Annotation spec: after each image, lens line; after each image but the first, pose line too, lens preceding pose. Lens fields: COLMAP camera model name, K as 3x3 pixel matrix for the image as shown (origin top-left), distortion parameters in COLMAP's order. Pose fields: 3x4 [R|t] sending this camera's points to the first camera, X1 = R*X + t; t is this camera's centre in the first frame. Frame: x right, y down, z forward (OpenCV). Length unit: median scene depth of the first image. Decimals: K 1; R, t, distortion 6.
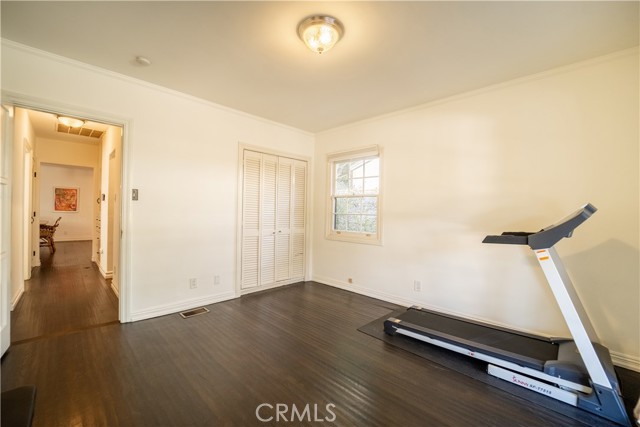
lens RADIAL K [[261.5, 0, 319.5], [0, 261.5, 213.7], [0, 0, 1]] dist [0.003317, -0.001703]
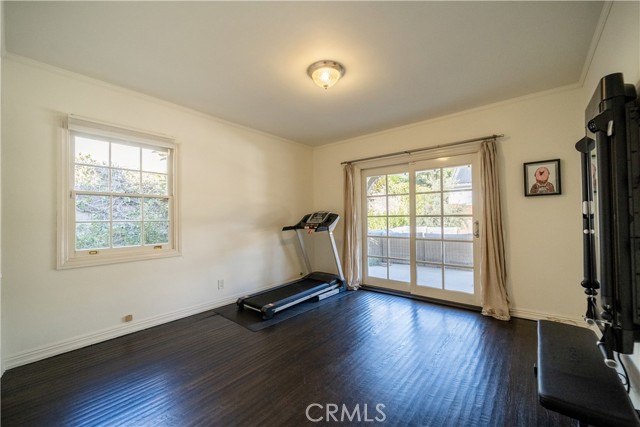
lens RADIAL K [[261.5, 0, 313.0], [0, 261.5, 214.0], [0, 0, 1]] dist [0.003317, -0.001703]
pose [[-0.072832, -0.005782, 0.997327, -0.763096], [0.013616, 0.999884, 0.006791, -0.019023], [-0.997251, 0.014075, -0.072745, 0.720012]]
